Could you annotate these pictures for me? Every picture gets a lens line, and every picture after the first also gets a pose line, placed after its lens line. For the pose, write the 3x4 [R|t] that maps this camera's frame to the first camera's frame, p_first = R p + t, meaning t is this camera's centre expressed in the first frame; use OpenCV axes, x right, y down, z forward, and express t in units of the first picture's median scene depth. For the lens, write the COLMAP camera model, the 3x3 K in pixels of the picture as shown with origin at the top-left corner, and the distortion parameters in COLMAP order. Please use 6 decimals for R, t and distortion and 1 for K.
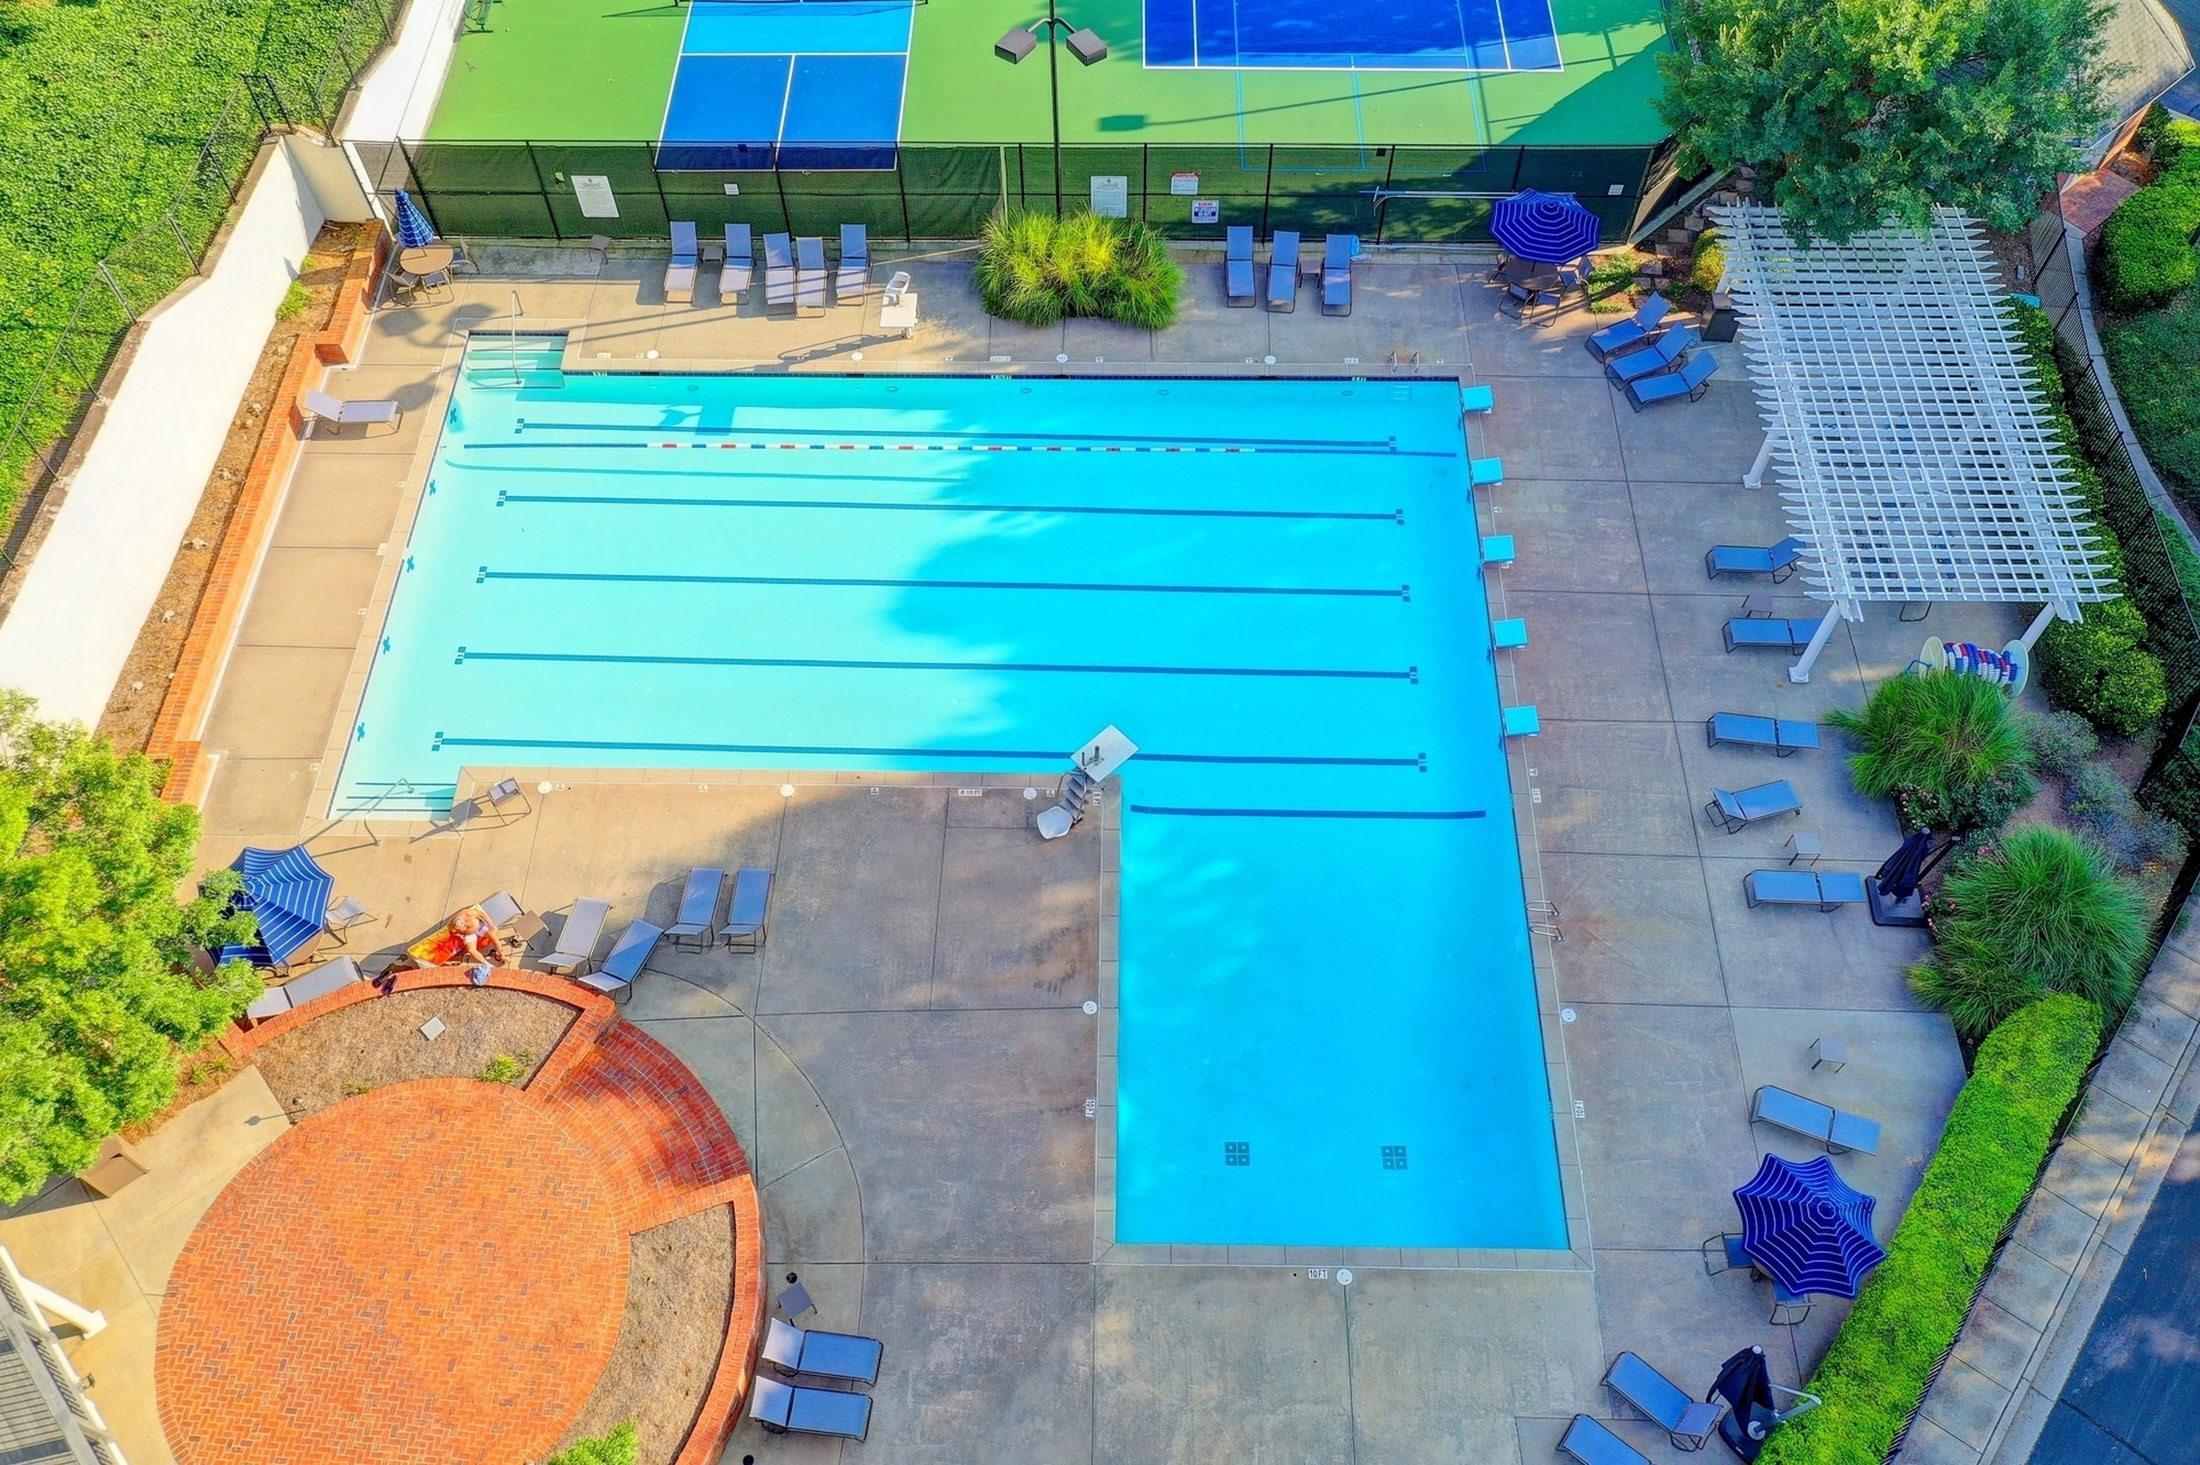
lens RADIAL K [[1744.0, 0, 1086.8], [0, 1744.0, 734.9], [0, 0, 1]] dist [0.014372, -0.000958]
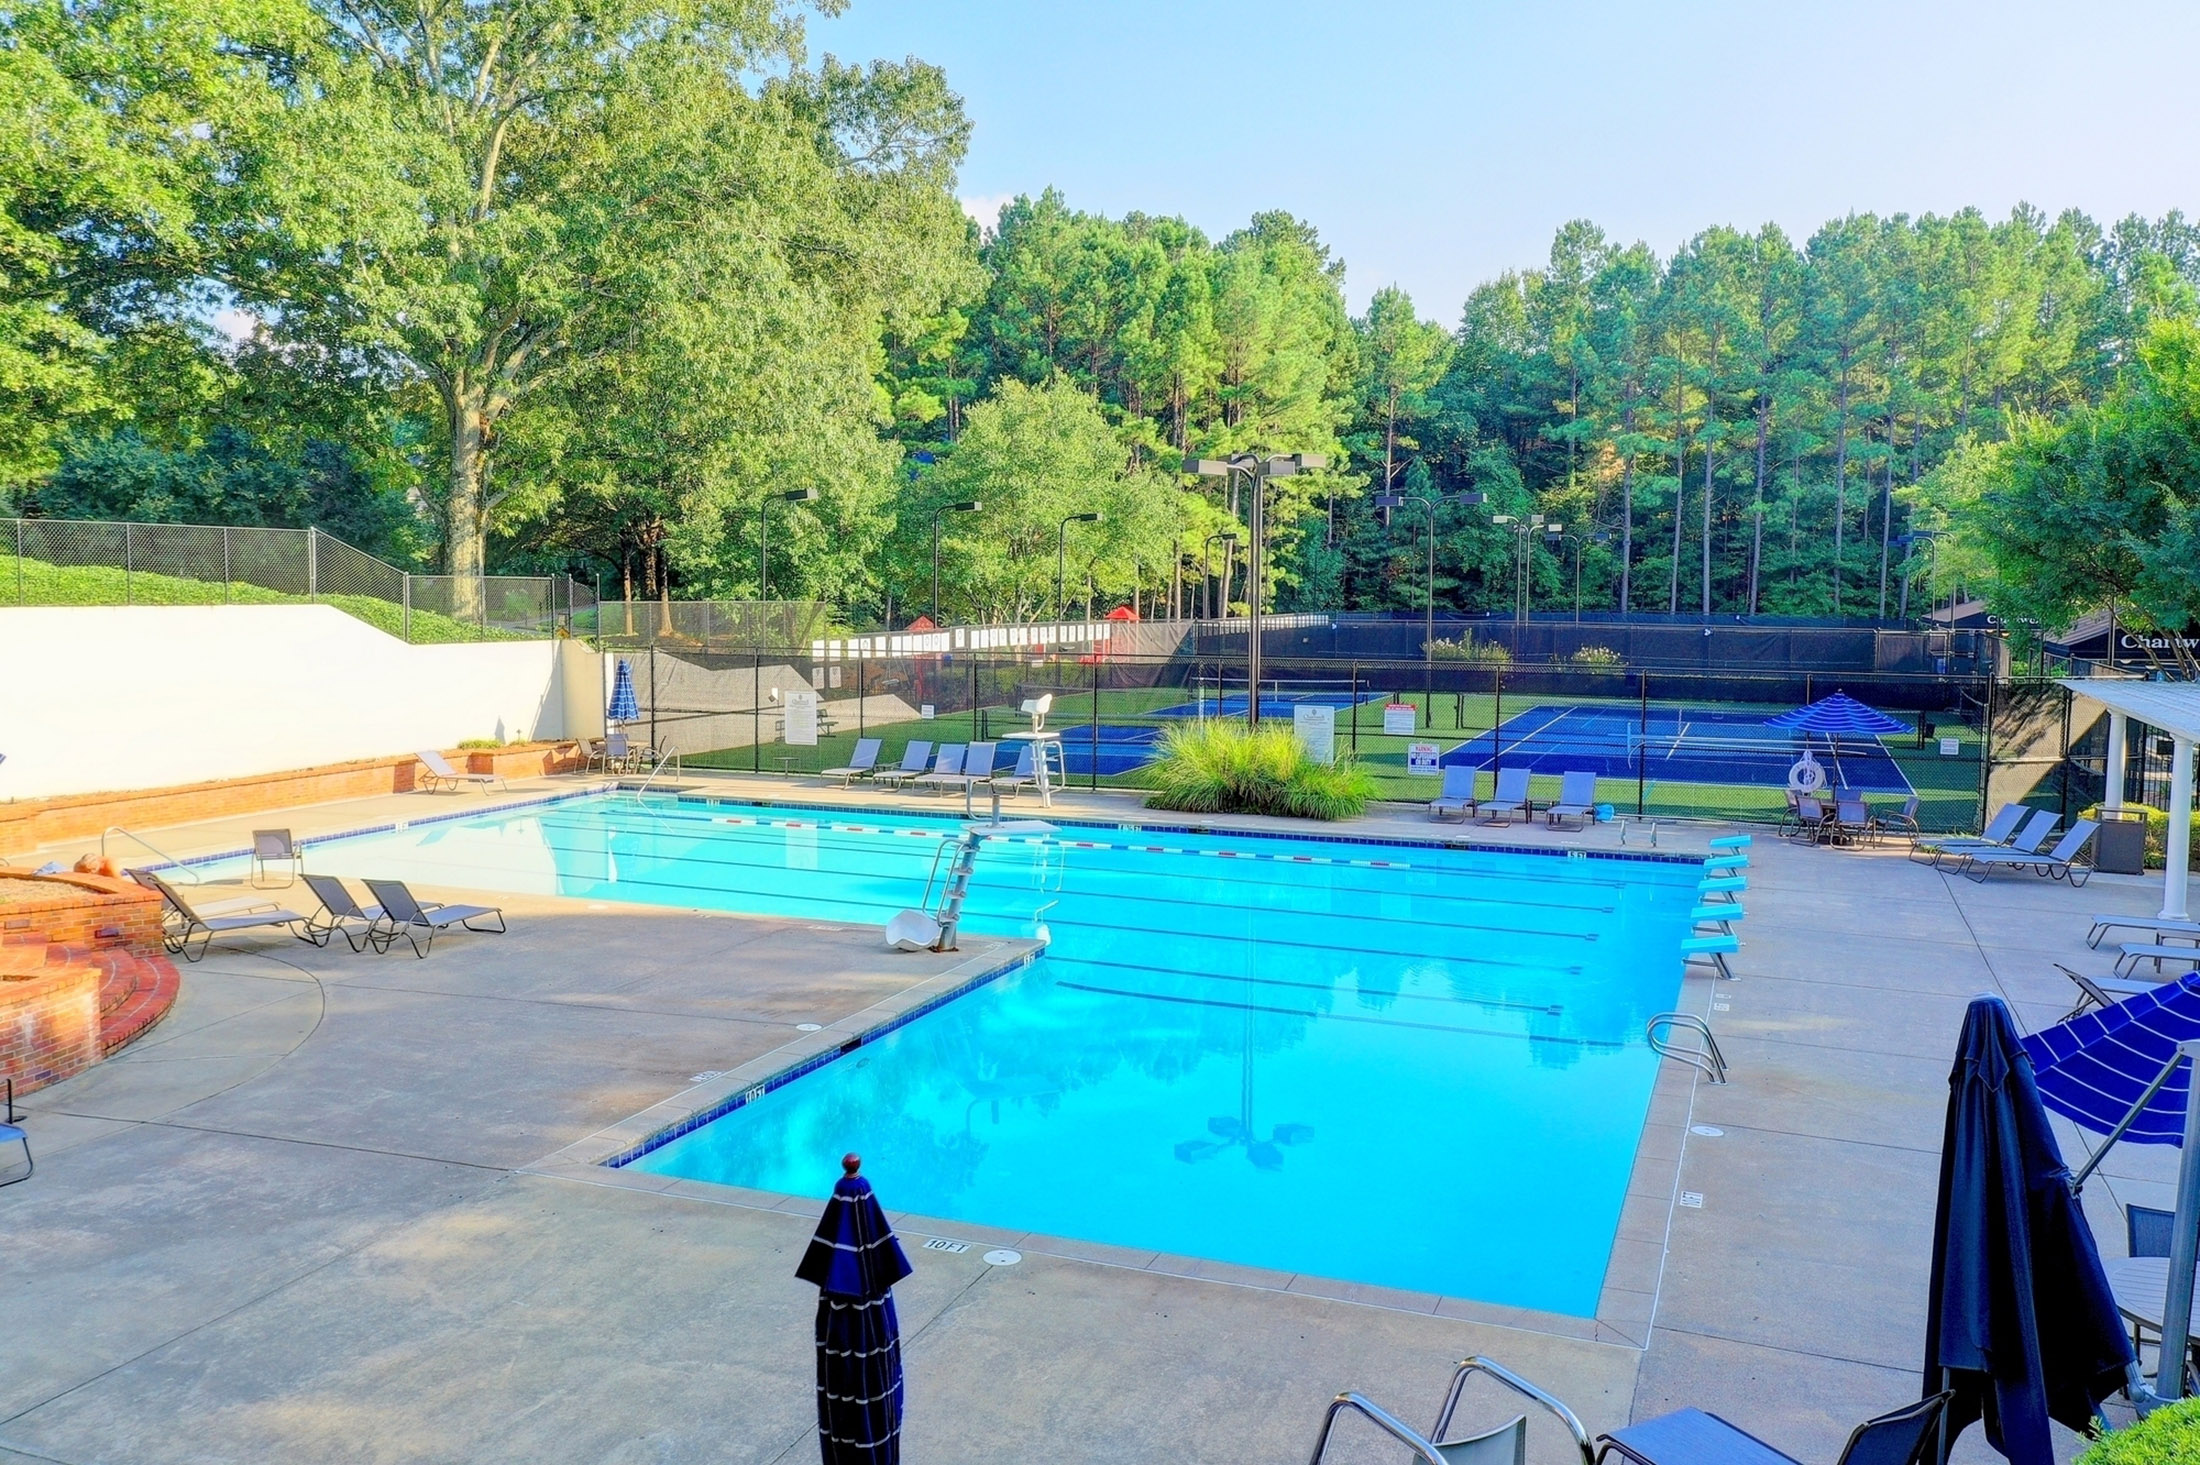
lens RADIAL K [[1744.0, 0, 1086.8], [0, 1744.0, 734.9], [0, 0, 1]] dist [0.014372, -0.000958]
pose [[0.936707, 0.050358, -0.346473, 0.252307], [-0.303593, 0.609733, -0.732159, 0.442649], [0.174385, 0.791006, 0.586429, 0.560648]]
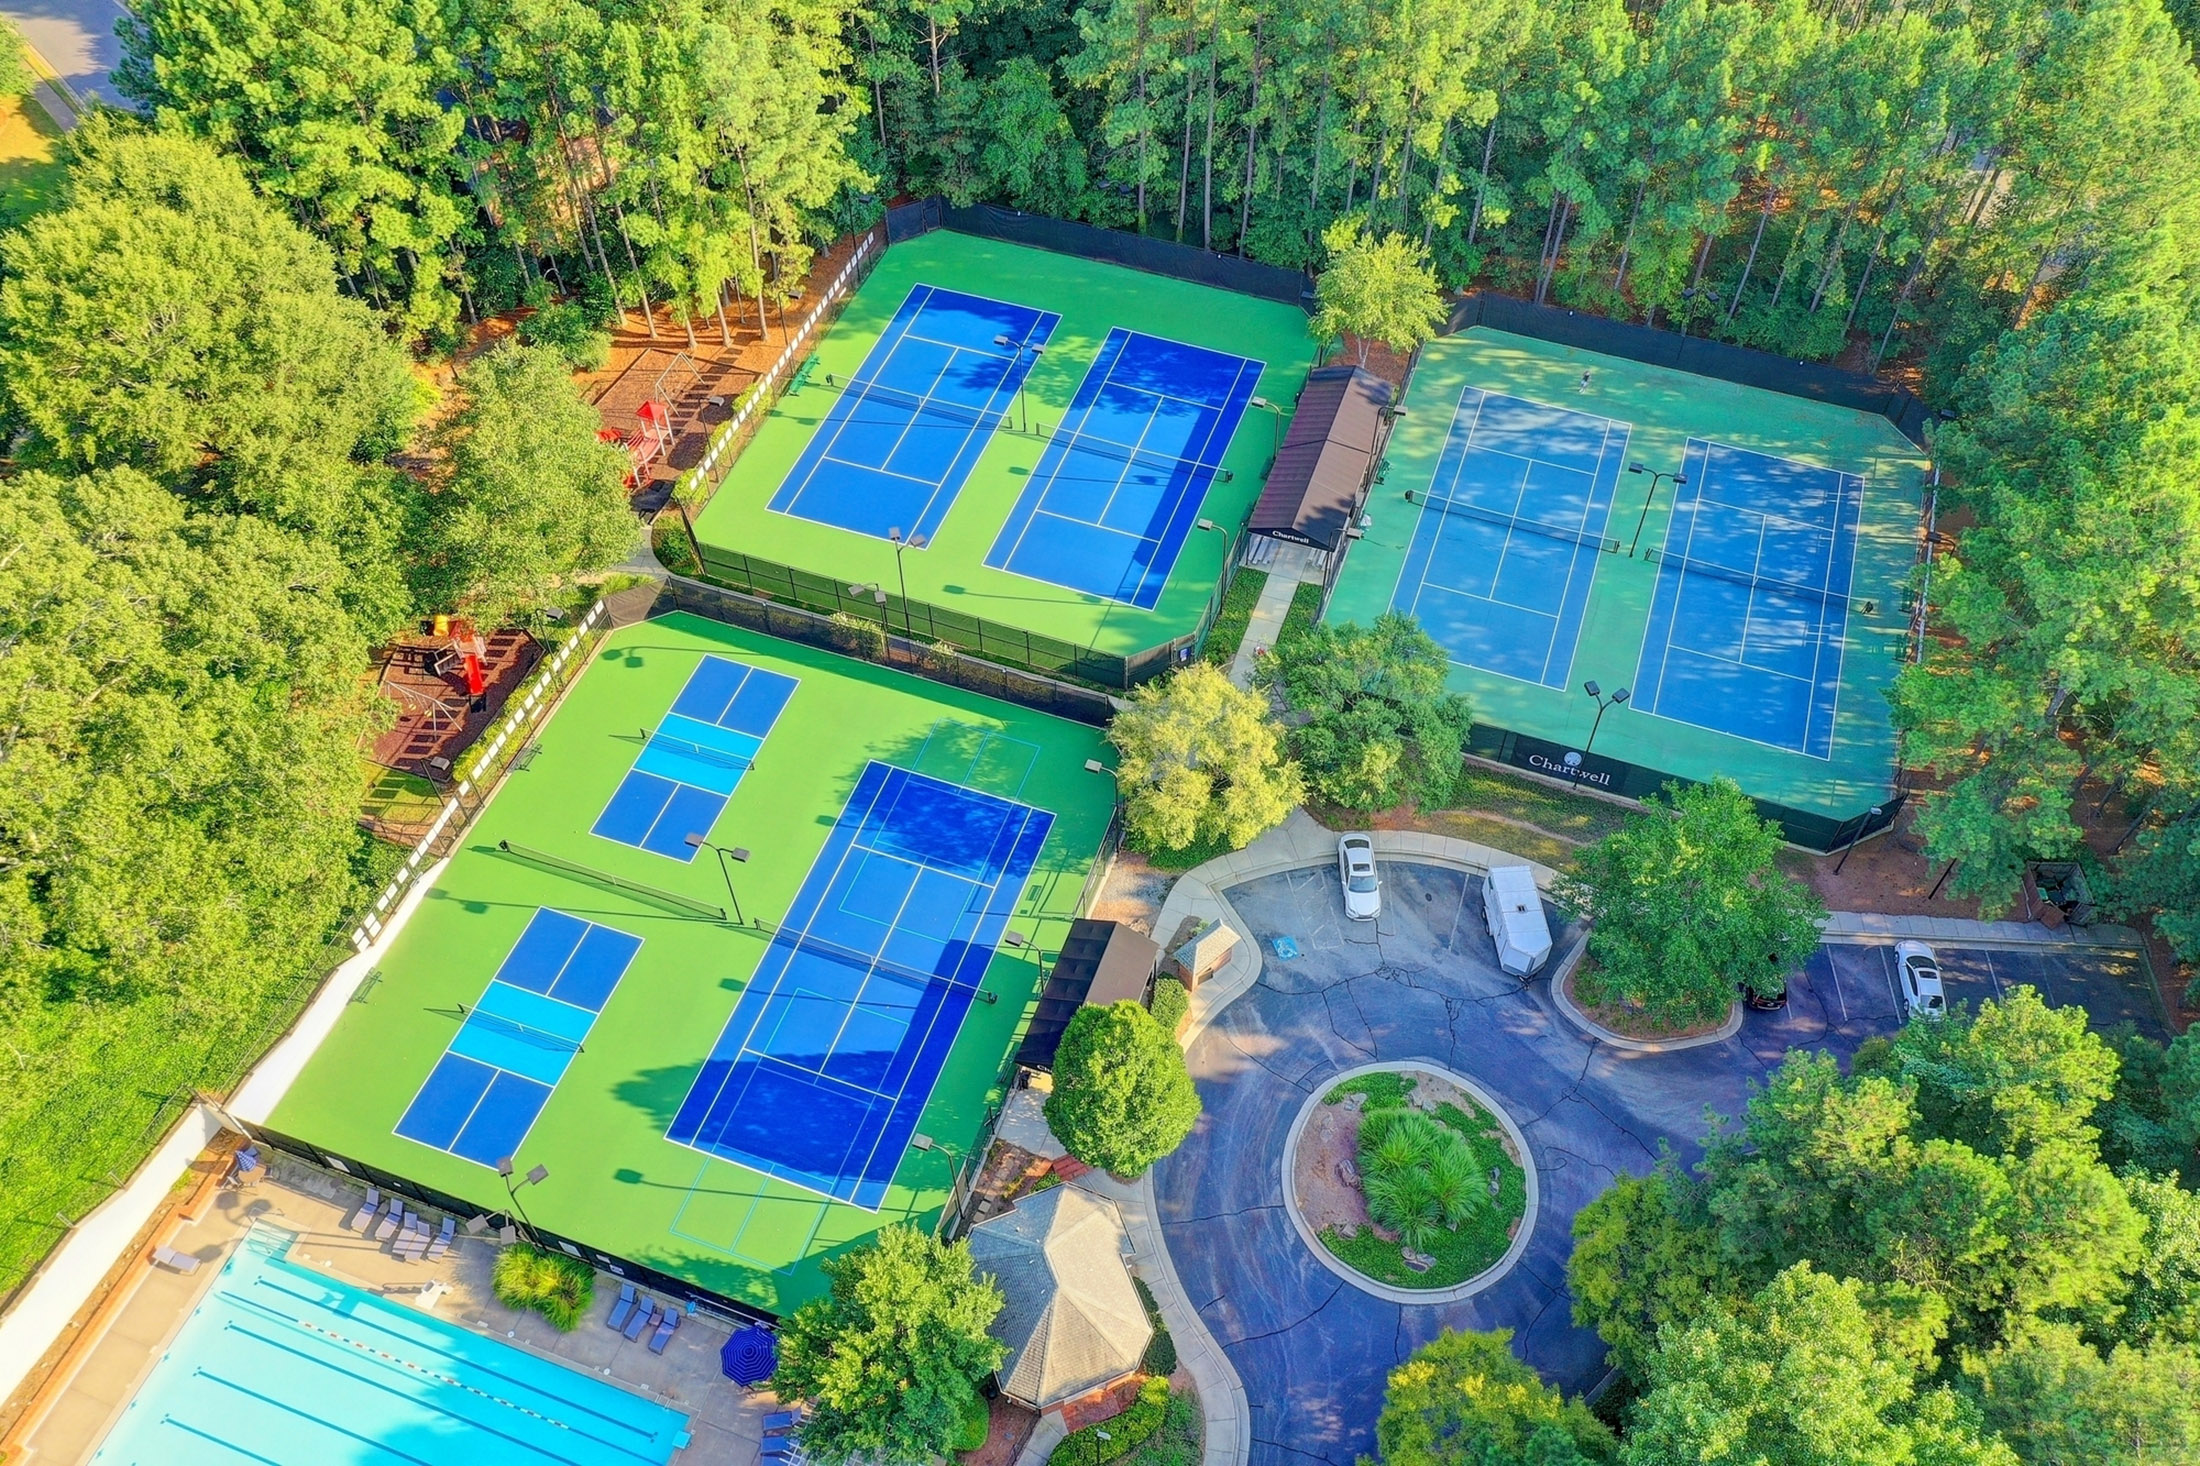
lens RADIAL K [[1744.0, 0, 1086.8], [0, 1744.0, 735.4], [0, 0, 1]] dist [0.014372, -0.000958]
pose [[0.946918, 0.255216, -0.195477, 0.924870], [-0.271374, 0.960574, -0.060443, -1.055778], [0.172344, 0.110282, 0.978844, -0.981263]]
